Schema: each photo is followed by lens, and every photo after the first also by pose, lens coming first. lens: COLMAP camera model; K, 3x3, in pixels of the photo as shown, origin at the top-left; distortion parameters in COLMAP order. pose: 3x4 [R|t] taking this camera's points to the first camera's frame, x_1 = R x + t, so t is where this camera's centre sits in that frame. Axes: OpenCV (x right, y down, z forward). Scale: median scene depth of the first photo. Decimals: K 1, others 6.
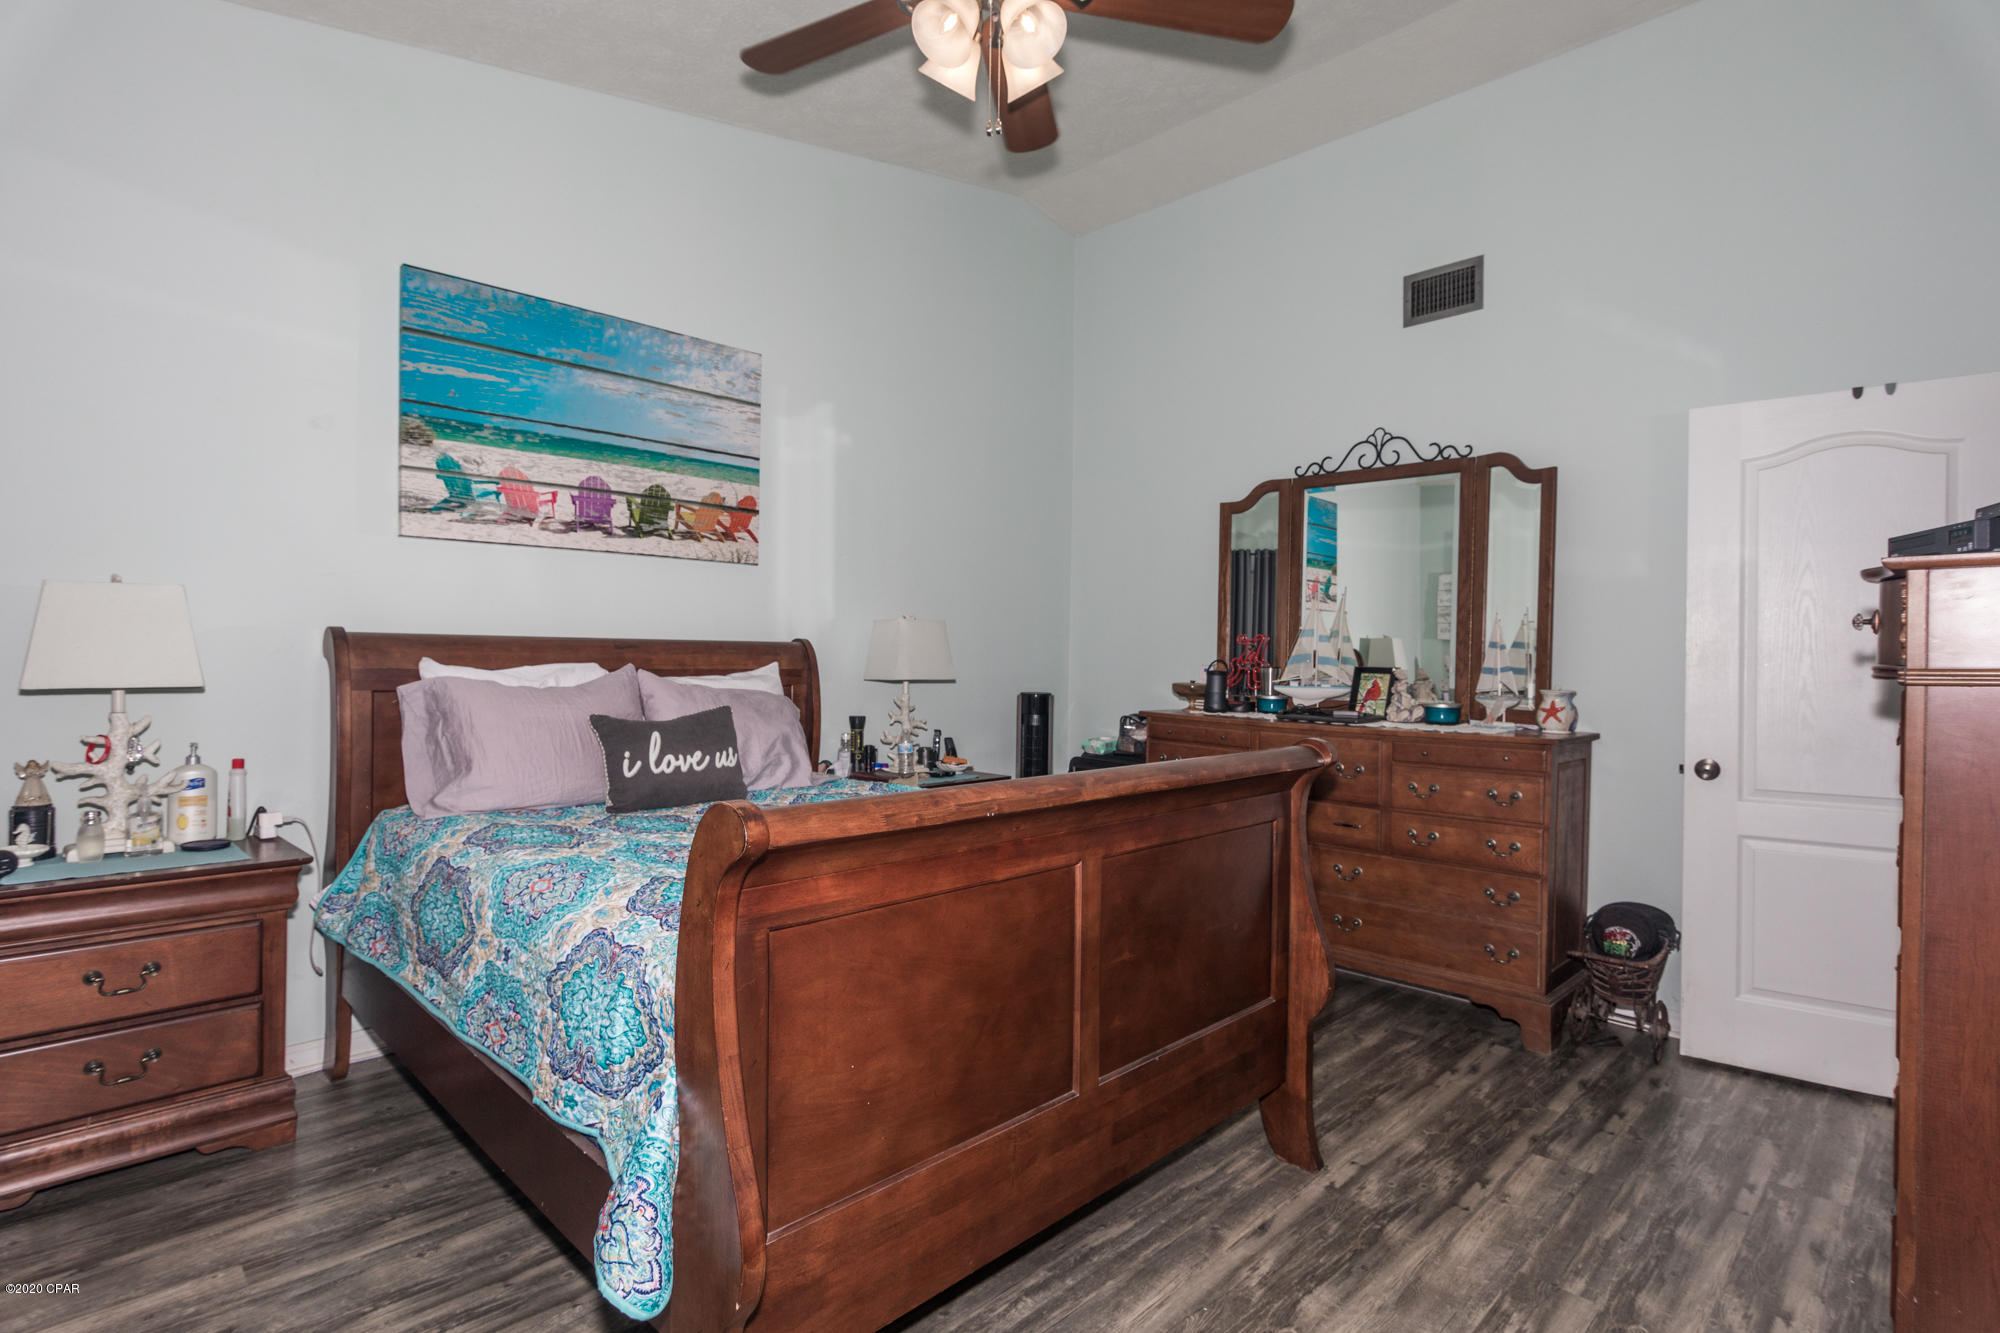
lens RADIAL K [[985.7, 0, 996.3], [0, 985.7, 665.3], [0, 0, 1]] dist [-0.003358, -0.001512]
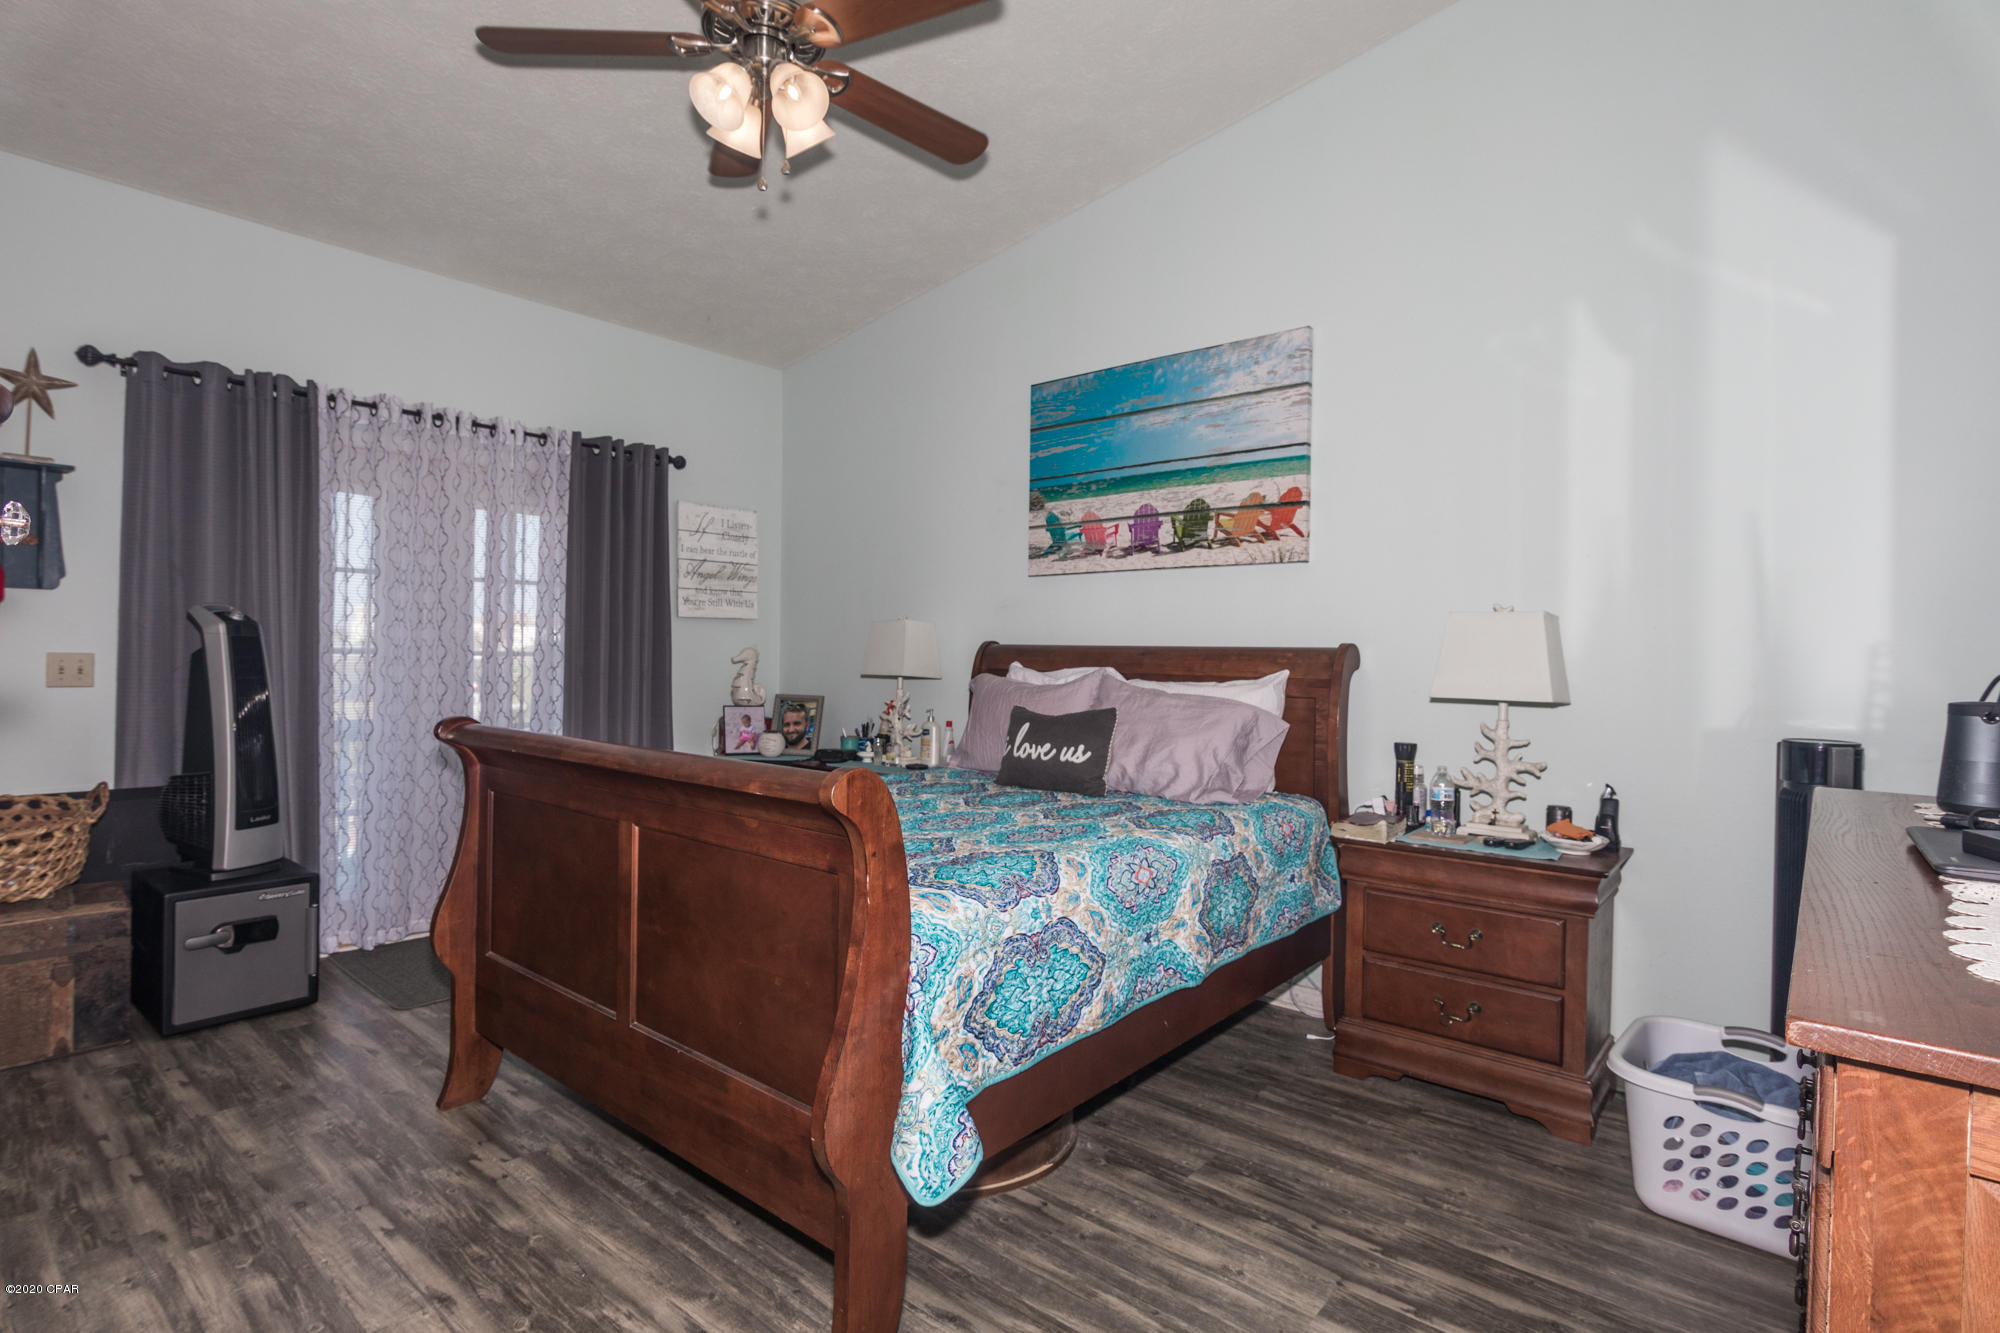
lens RADIAL K [[985.7, 0, 996.3], [0, 985.7, 665.3], [0, 0, 1]] dist [-0.003358, -0.001512]
pose [[0.073133, -0.001246, -0.997321, 0.721836], [-0.027552, 0.999615, -0.003269, 0.002836], [0.996942, 0.027717, 0.073071, 0.757591]]
